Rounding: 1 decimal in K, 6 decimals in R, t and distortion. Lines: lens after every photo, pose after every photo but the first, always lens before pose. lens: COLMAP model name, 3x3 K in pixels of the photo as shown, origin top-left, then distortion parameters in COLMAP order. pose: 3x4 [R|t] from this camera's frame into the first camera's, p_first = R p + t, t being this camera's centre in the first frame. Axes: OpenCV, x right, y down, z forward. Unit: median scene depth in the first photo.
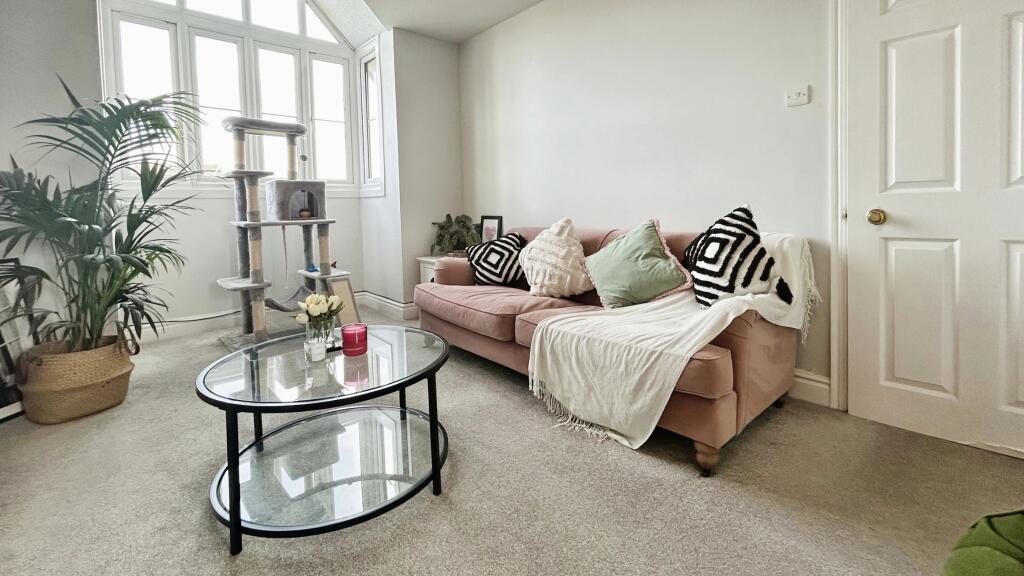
lens RADIAL K [[427.7, 0, 533.7], [0, 427.7, 239.5], [0, 0, 1]] dist [-0.002058, 0.000199]
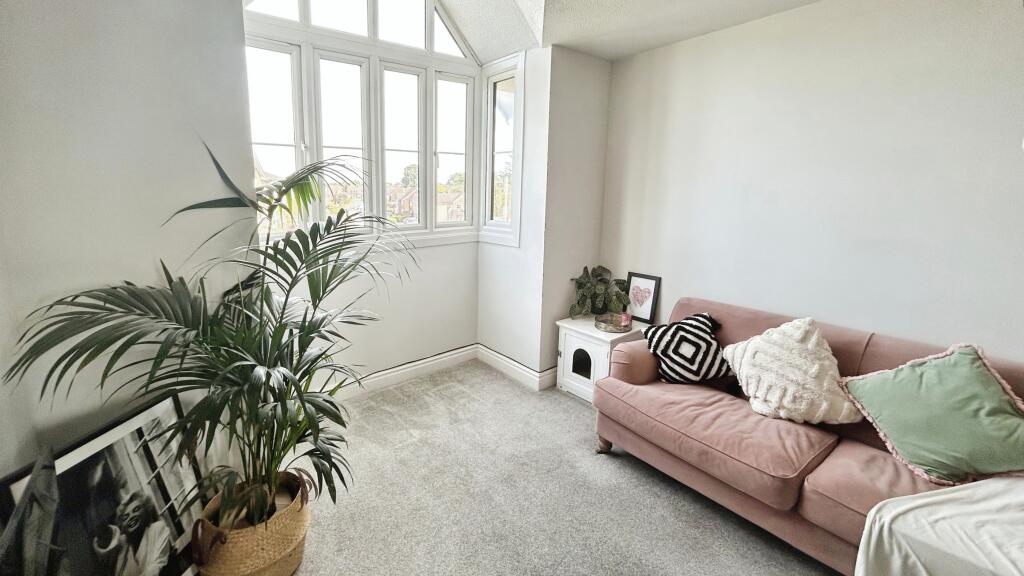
lens RADIAL K [[427.7, 0, 516.8], [0, 427.7, 259.5], [0, 0, 1]] dist [-0.002058, 0.000199]
pose [[0.998058, 0.033016, -0.052814, -0.375364], [-0.027761, 0.994866, 0.097319, -0.195427], [0.055756, -0.095664, 0.993851, 0.190485]]
